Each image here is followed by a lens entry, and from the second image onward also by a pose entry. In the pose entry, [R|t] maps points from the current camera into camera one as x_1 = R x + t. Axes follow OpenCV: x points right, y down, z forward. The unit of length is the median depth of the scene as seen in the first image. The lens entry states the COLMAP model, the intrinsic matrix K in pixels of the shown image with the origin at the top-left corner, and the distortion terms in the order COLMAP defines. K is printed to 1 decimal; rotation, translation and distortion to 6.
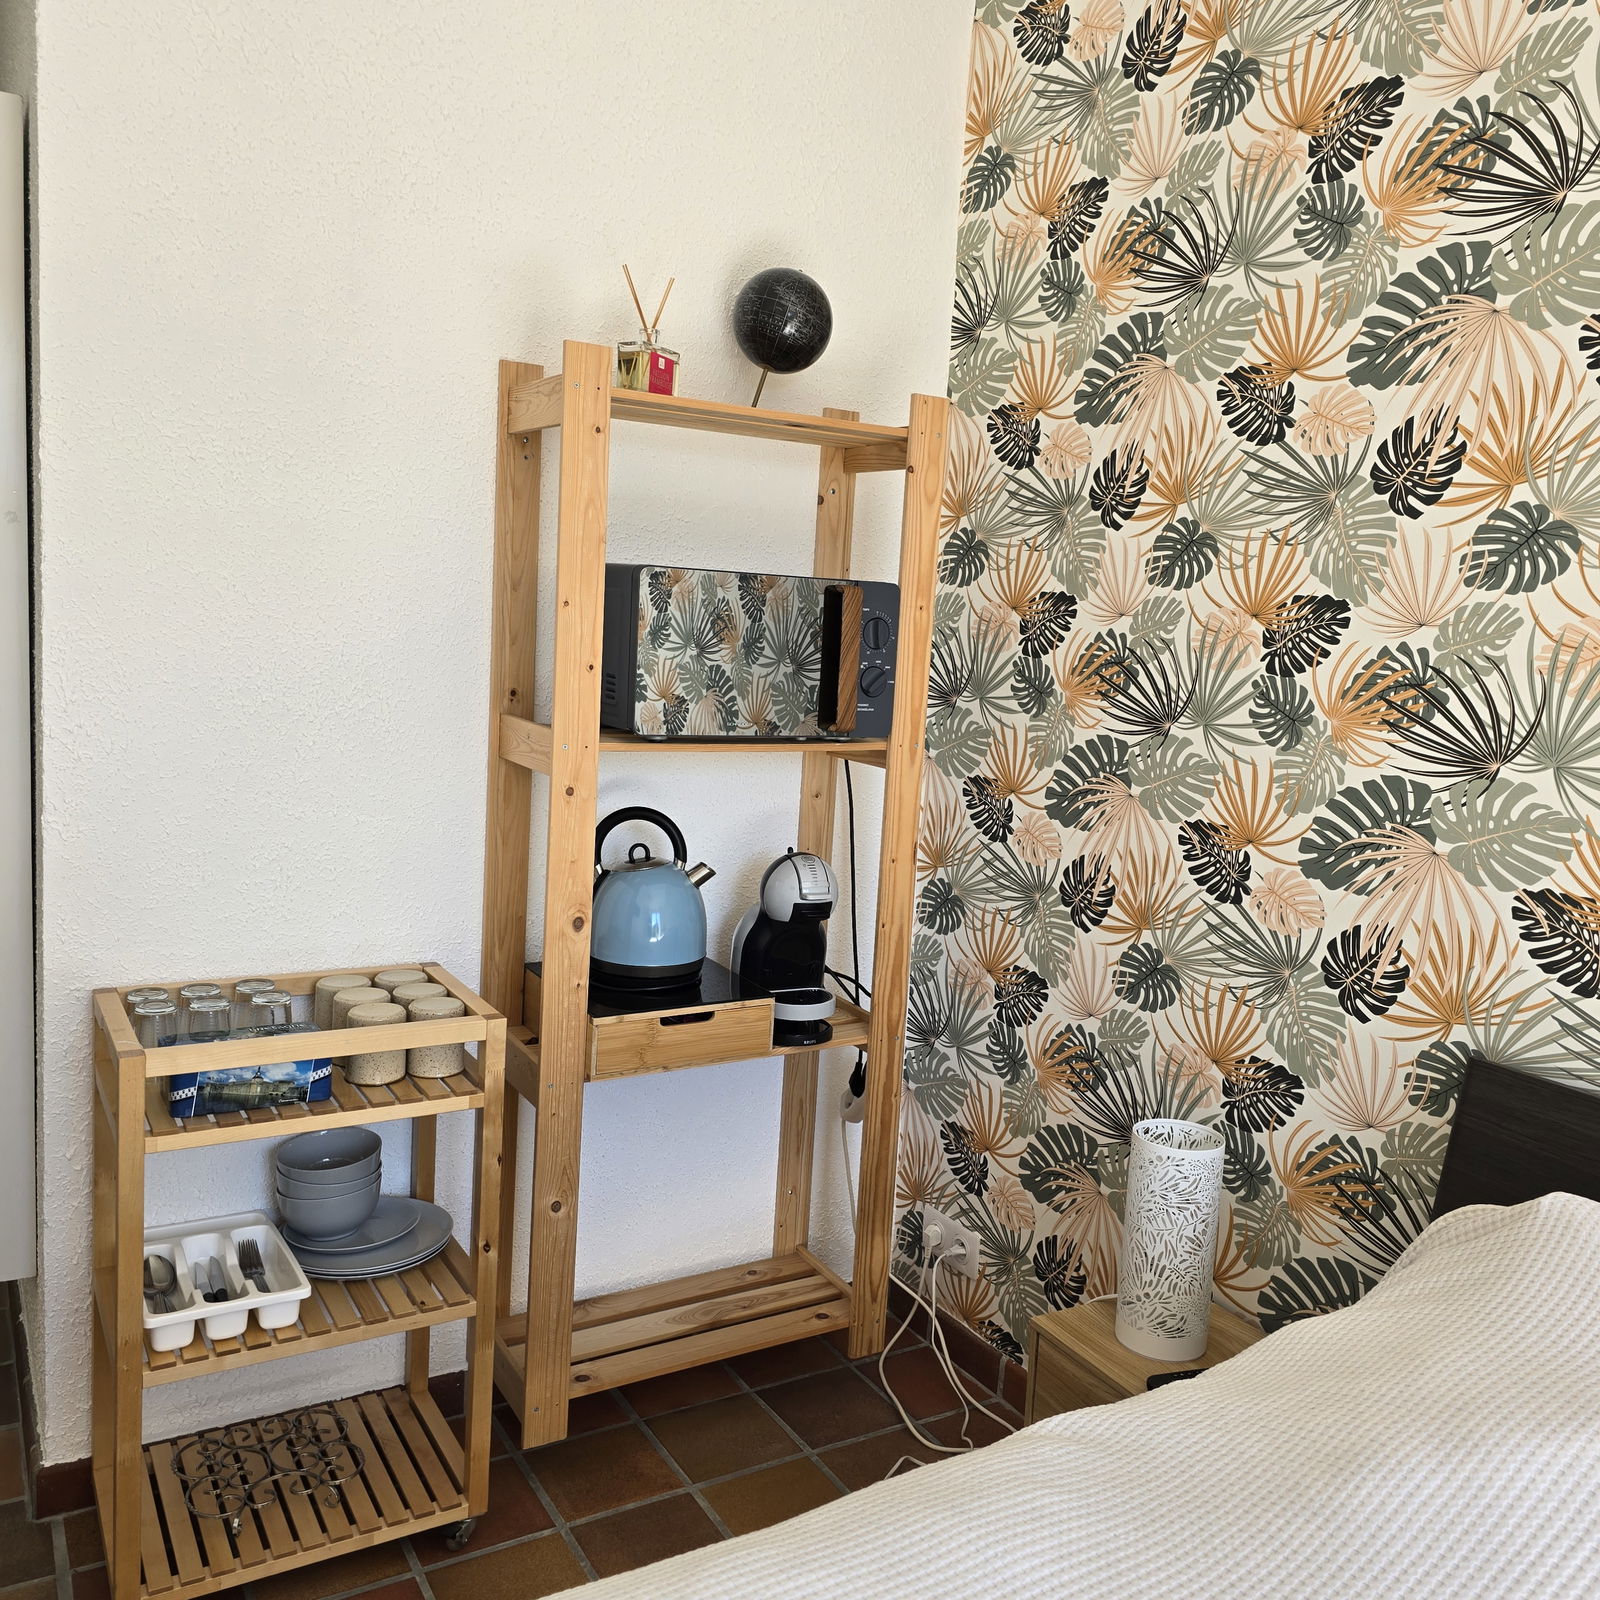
lens RADIAL K [[1433.3, 0, 819.9], [0, 1433.3, 796.3], [0, 0, 1]] dist [0.055915, -0.048617]
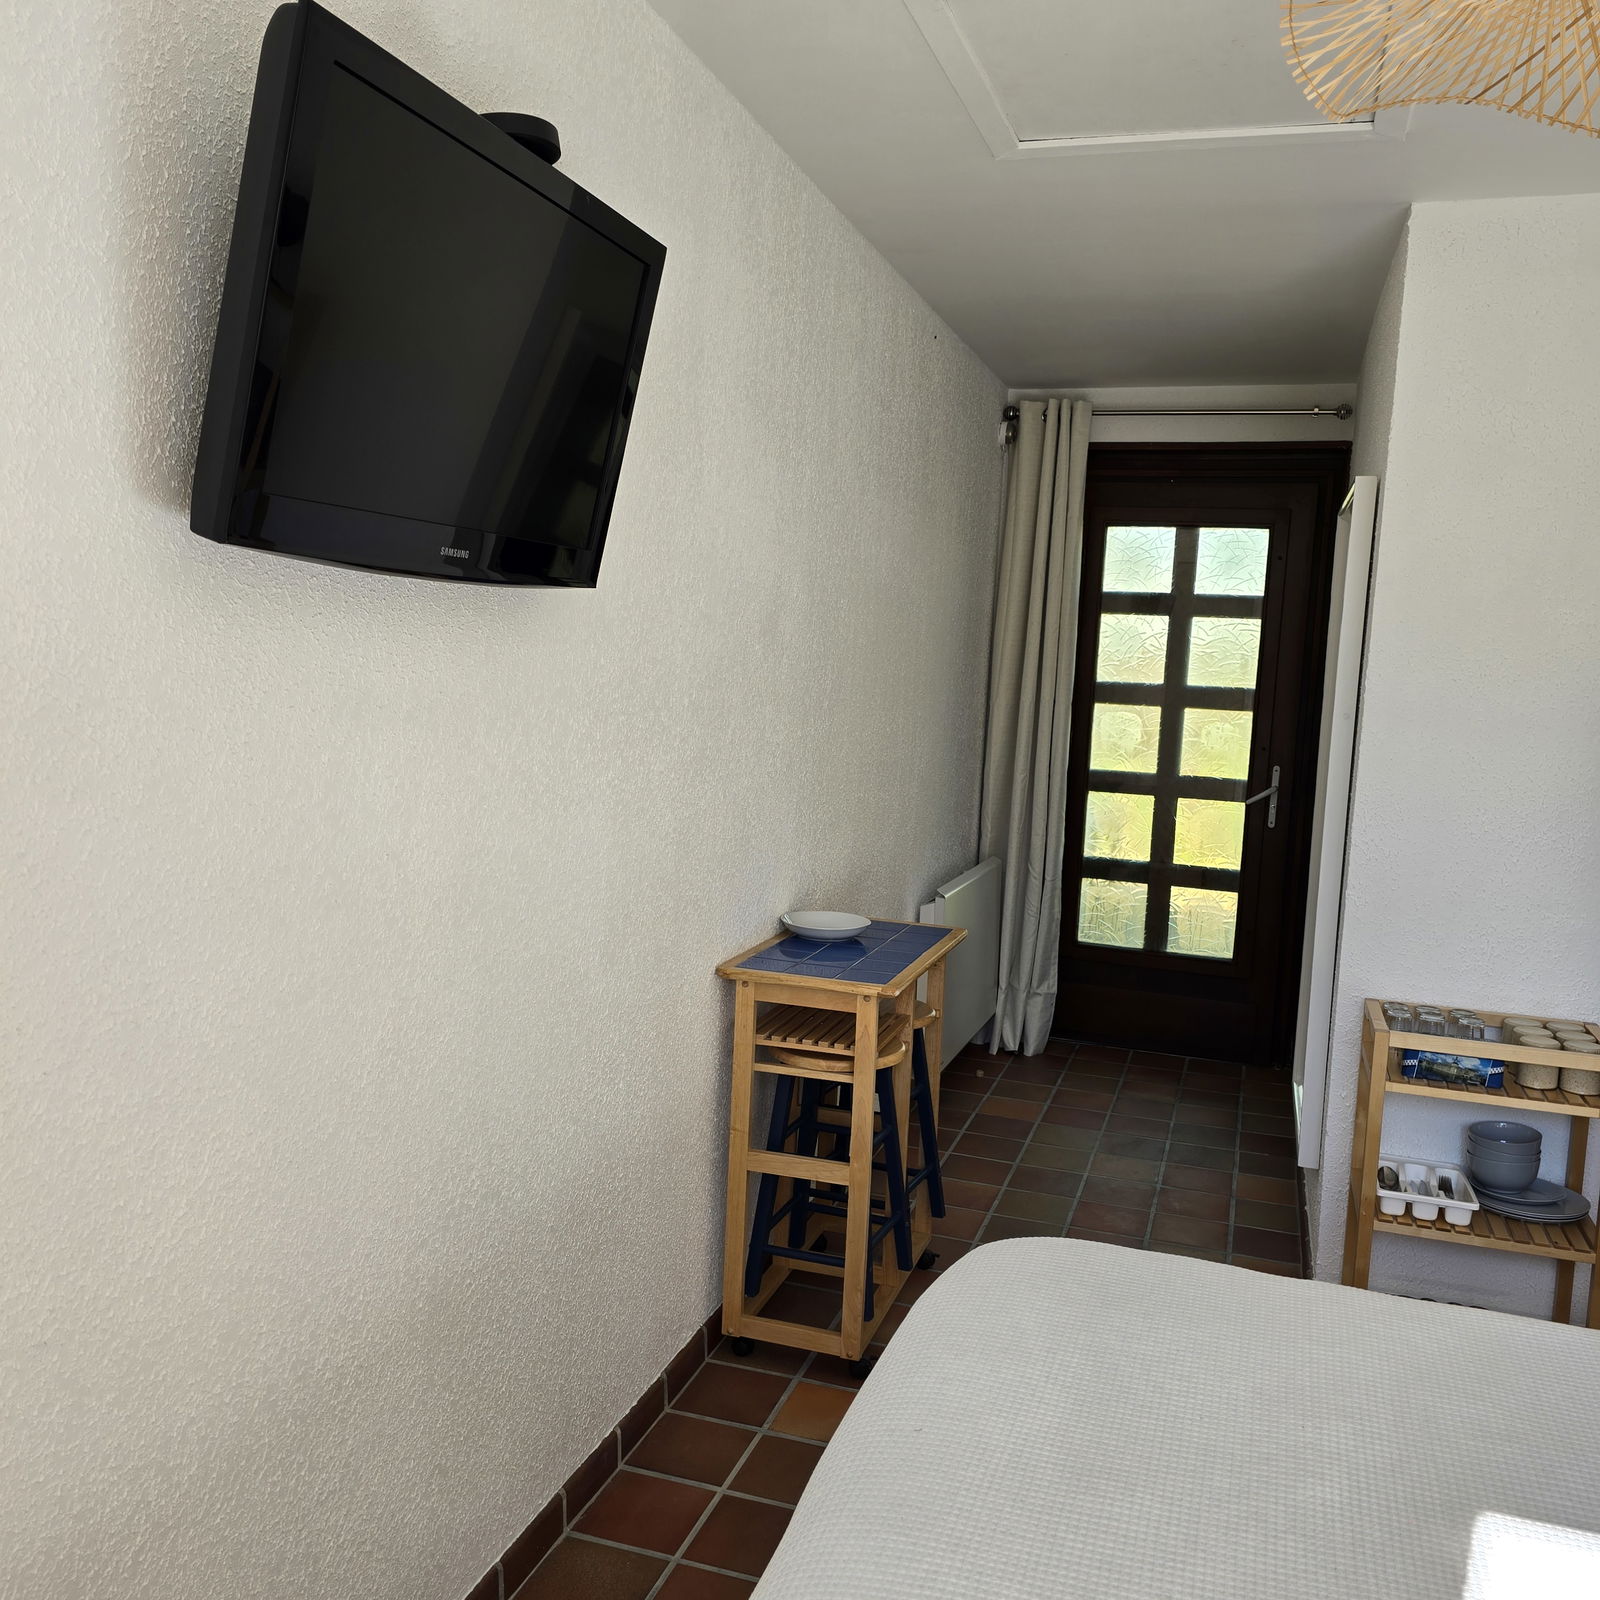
lens RADIAL K [[1433.3, 0, 819.9], [0, 1433.3, 796.3], [0, 0, 1]] dist [0.055915, -0.048617]
pose [[0.663446, 0.050971, -0.746486, 0.322377], [-0.103461, 0.994343, -0.024057, 0.007833], [0.741036, 0.093193, 0.664966, -0.613134]]
